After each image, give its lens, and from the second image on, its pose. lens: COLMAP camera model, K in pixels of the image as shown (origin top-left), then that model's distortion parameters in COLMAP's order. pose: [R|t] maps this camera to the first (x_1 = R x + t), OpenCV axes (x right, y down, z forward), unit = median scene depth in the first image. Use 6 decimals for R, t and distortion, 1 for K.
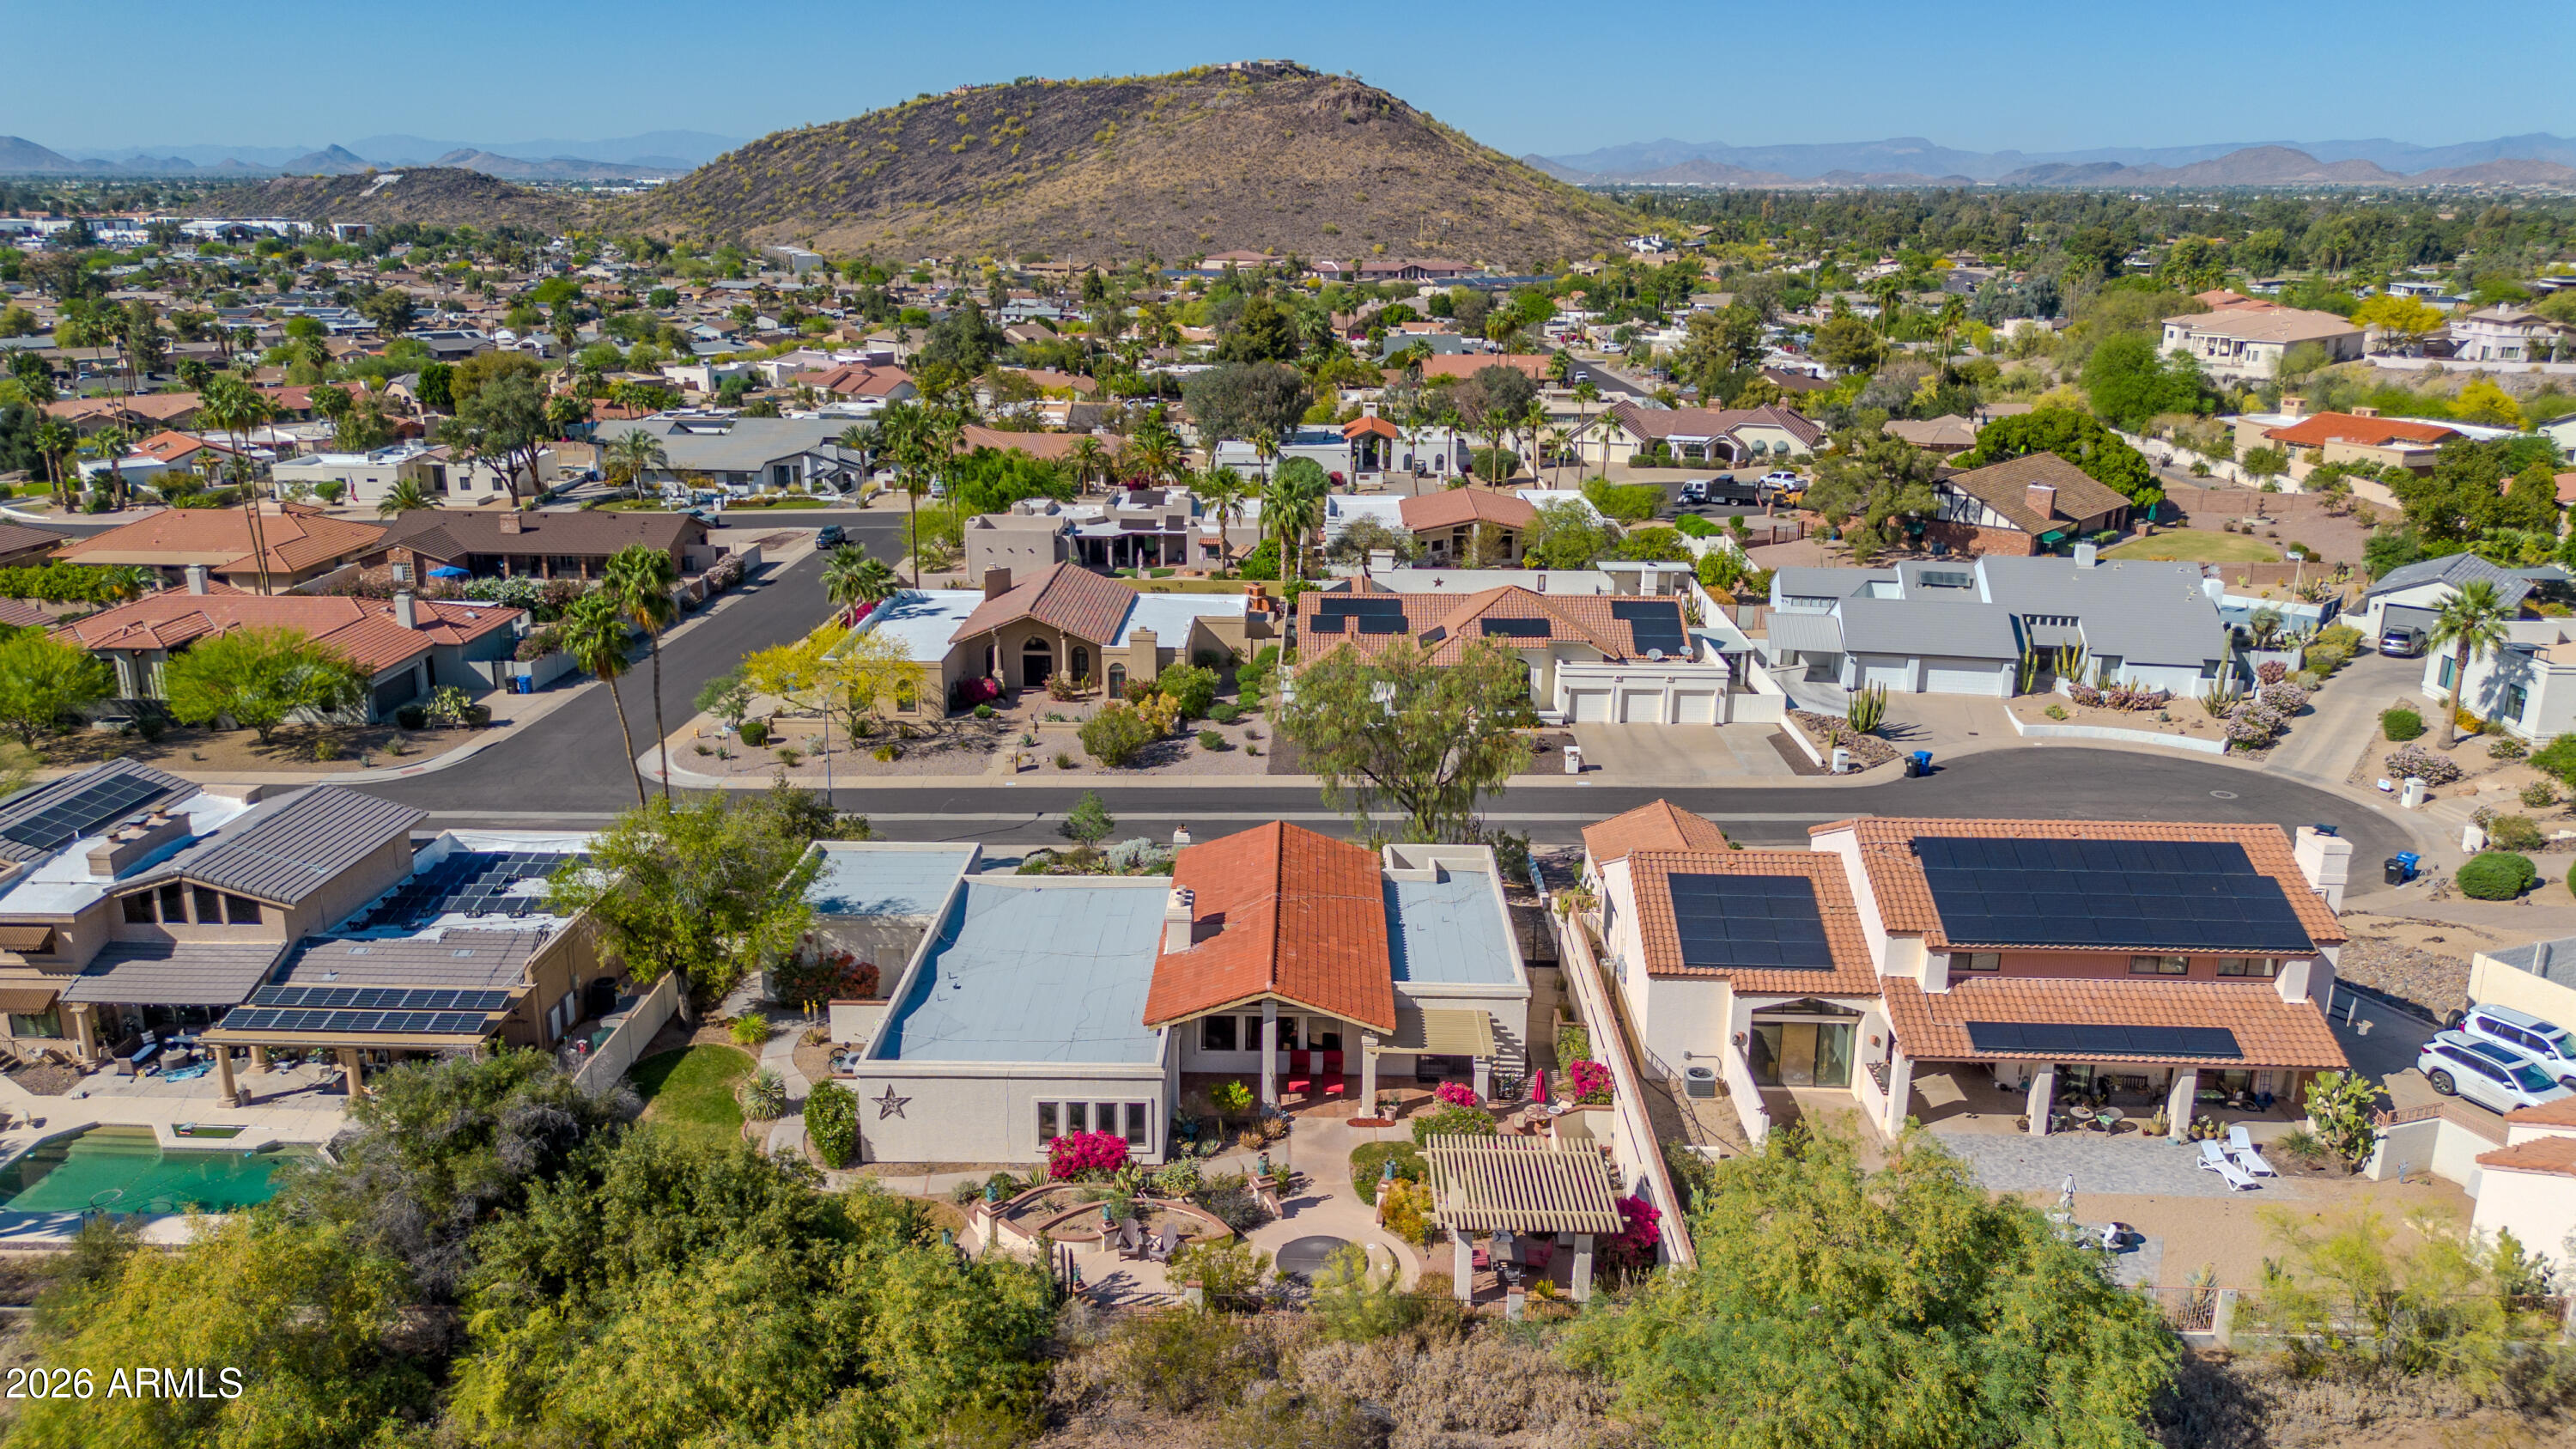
lens RADIAL K [[1842.6, 0, 1287.1], [0, 1842.6, 734.4], [0, 0, 1]] dist [0.057392, -0.056577]
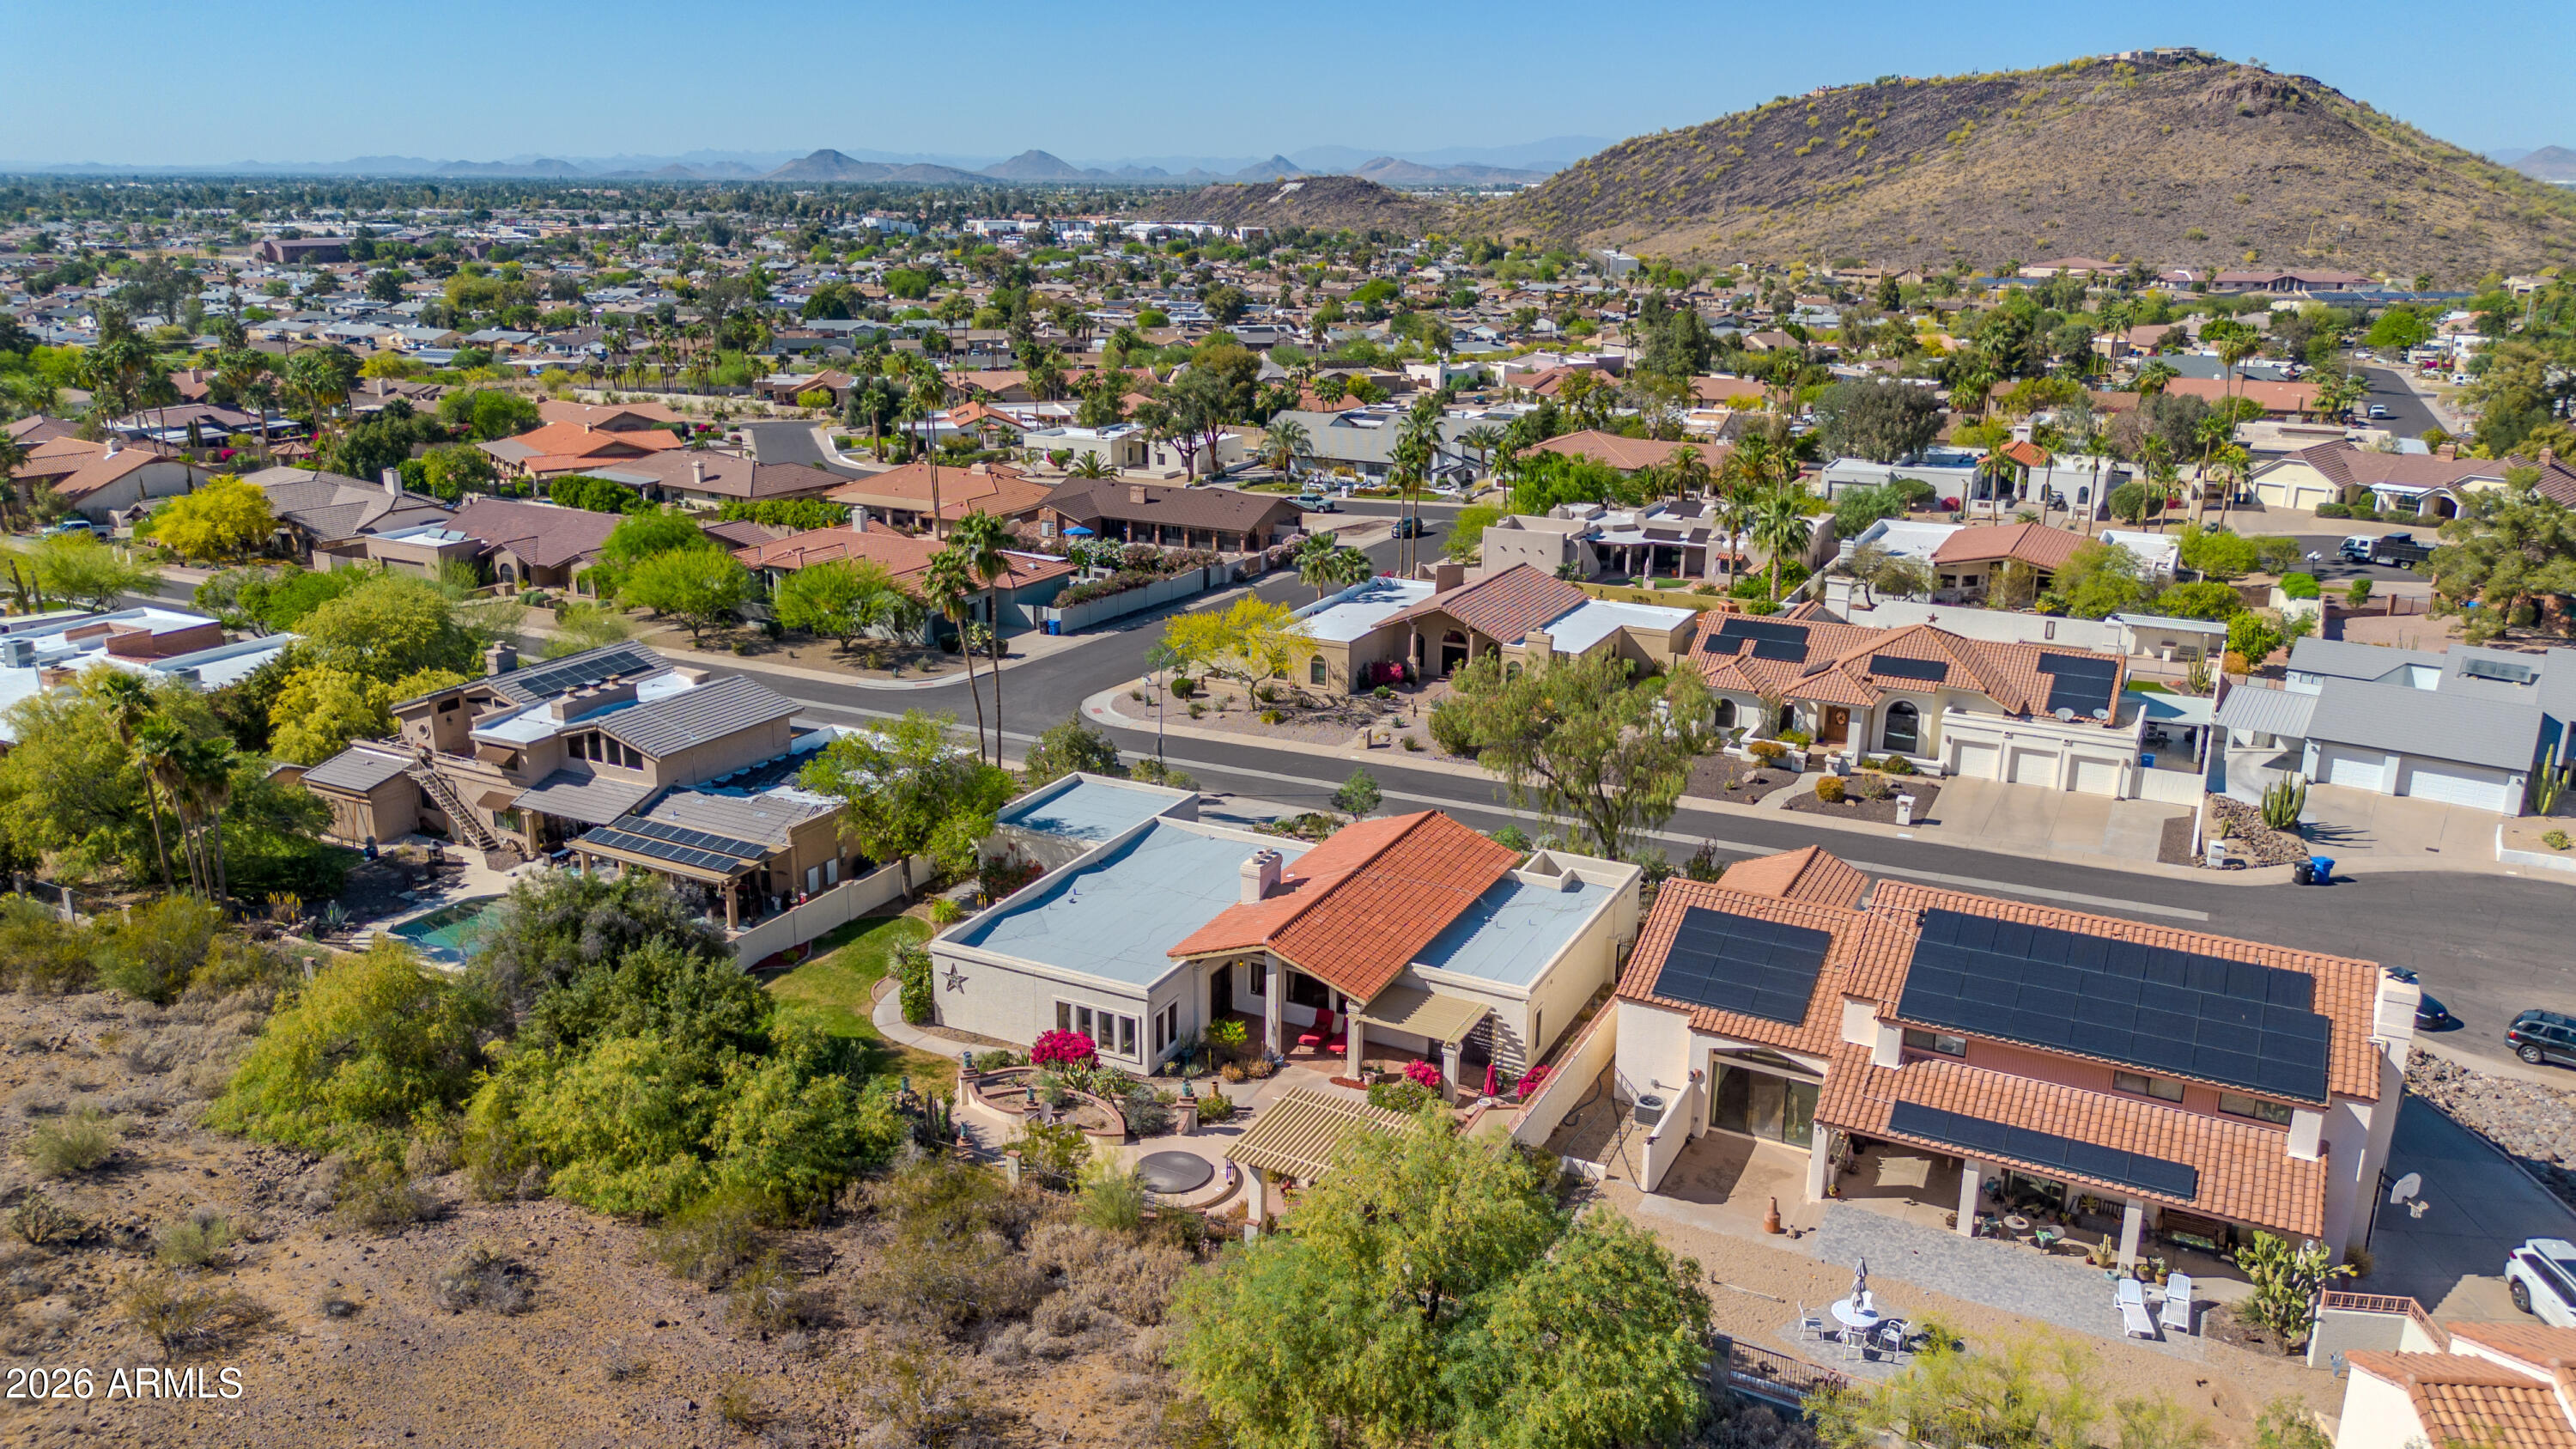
lens RADIAL K [[1842.6, 0, 1282.6], [0, 1842.6, 730.5], [0, 0, 1]] dist [0.057392, -0.056577]
pose [[0.898159, 0.123705, -0.421909, 0.240693], [-0.124900, 0.991856, 0.024927, -0.009550], [0.421557, 0.030308, 0.906295, -0.003321]]
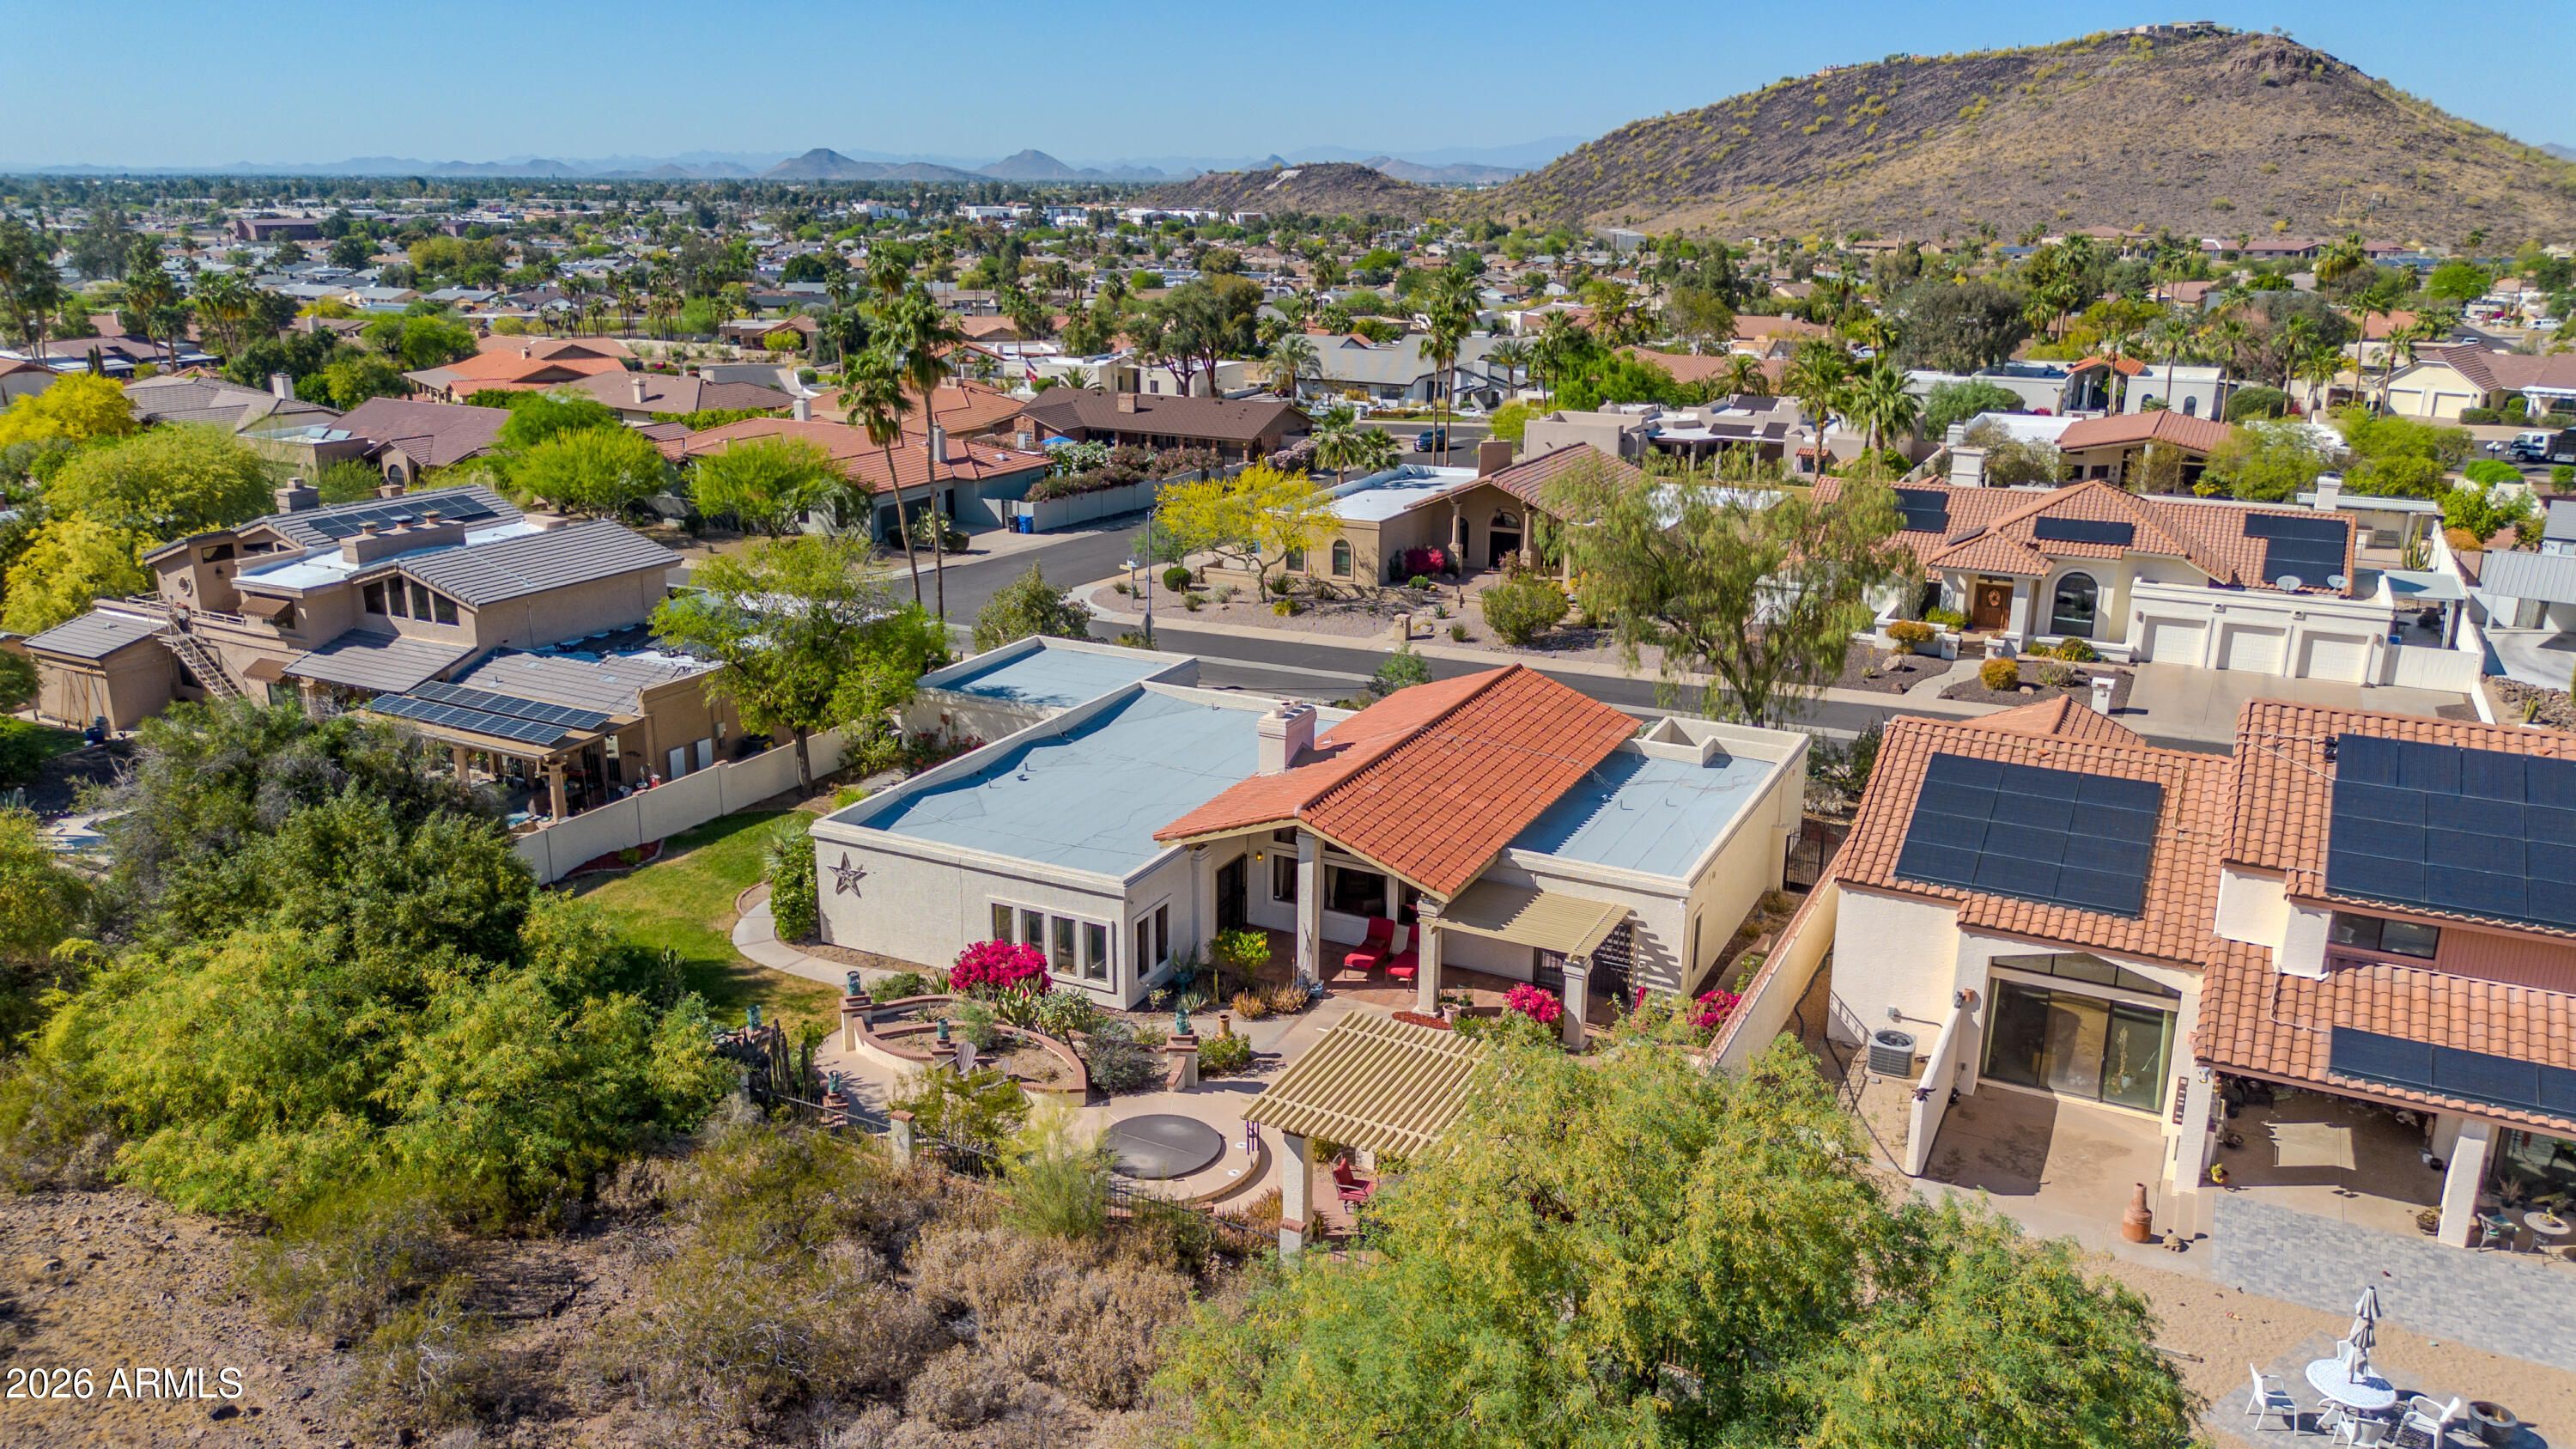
lens RADIAL K [[1842.6, 0, 1282.8], [0, 1842.6, 718.9], [0, 0, 1]] dist [0.057392, -0.056577]
pose [[0.899243, 0.119230, -0.420887, 0.158251], [-0.123592, 0.992187, 0.017010, 0.046477], [0.419626, 0.036723, 0.906954, 0.166029]]
